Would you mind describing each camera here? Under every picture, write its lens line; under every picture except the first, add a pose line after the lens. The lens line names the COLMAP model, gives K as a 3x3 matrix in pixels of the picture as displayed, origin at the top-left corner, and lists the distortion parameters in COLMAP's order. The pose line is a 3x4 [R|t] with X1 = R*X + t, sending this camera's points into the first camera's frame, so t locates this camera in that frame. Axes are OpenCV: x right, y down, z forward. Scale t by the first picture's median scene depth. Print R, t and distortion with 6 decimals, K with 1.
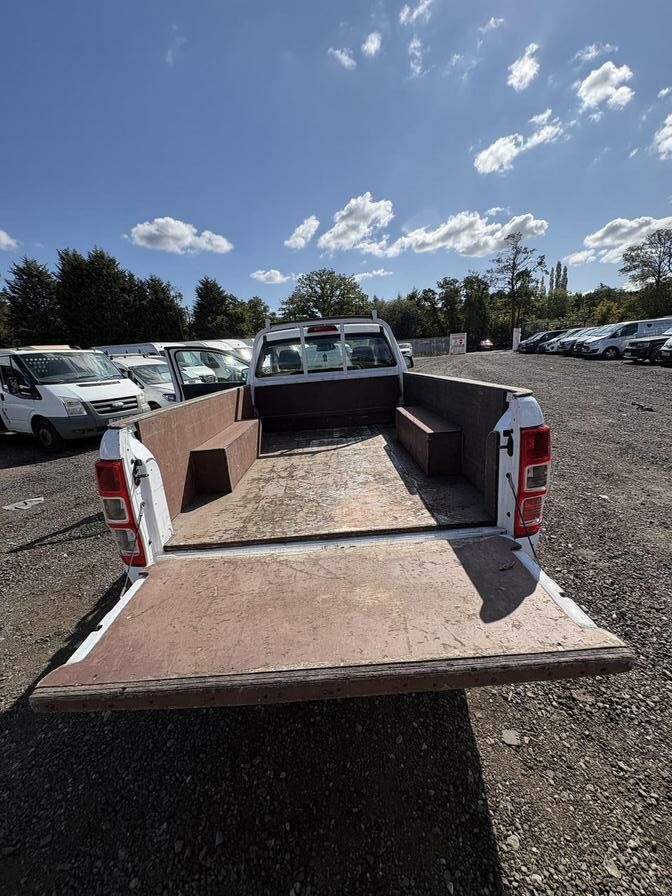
lens RADIAL K [[356.1, 0, 339.6], [0, 356.1, 447.1], [0, 0, 1]] dist [-0.005378, 0.001822]
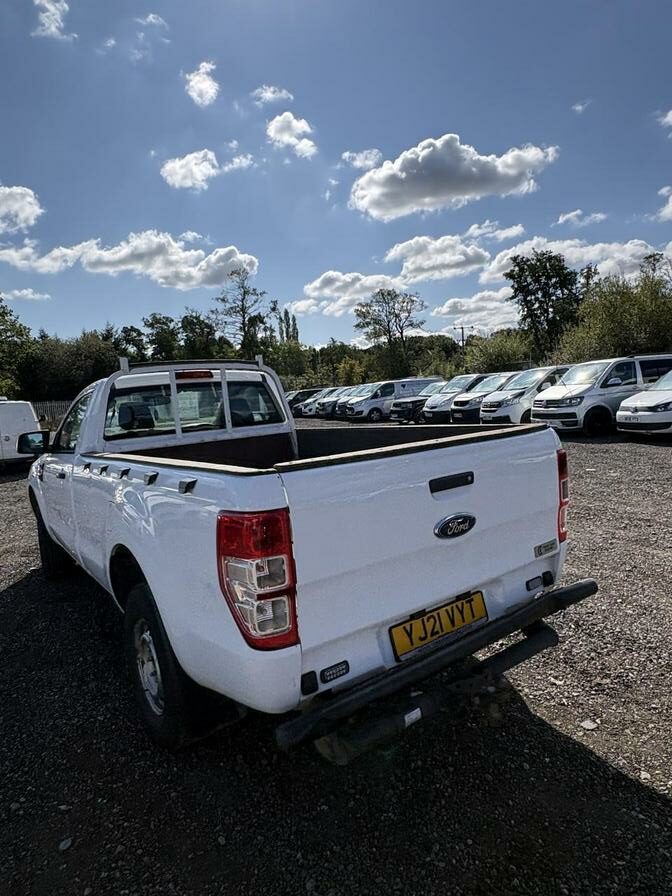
lens RADIAL K [[542.6, 0, 339.6], [0, 542.6, 449.1], [0, 0, 1]] dist [-0.001669, 0.004014]
pose [[0.818251, -0.041242, 0.573380, -0.154585], [0.155996, 0.975927, -0.152420, 0.014441], [-0.553291, 0.214163, 0.804986, -0.018596]]
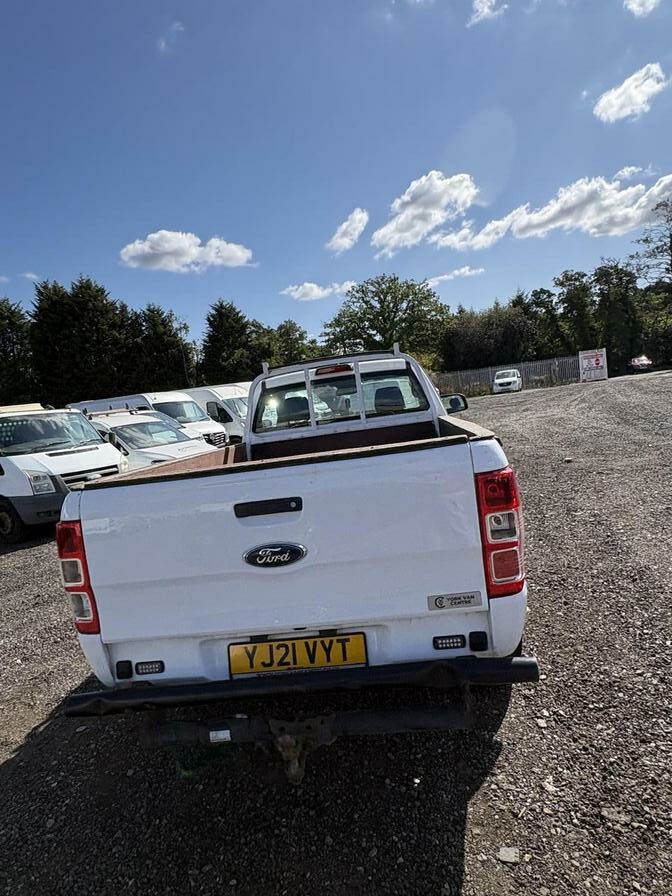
lens RADIAL K [[542.6, 0, 341.3], [0, 542.6, 445.8], [0, 0, 1]] dist [-0.001669, 0.004014]
pose [[0.990267, -0.048403, -0.130495, 0.043156], [0.026973, 0.986547, -0.161238, 0.012006], [0.136544, 0.156149, 0.978250, -0.056963]]
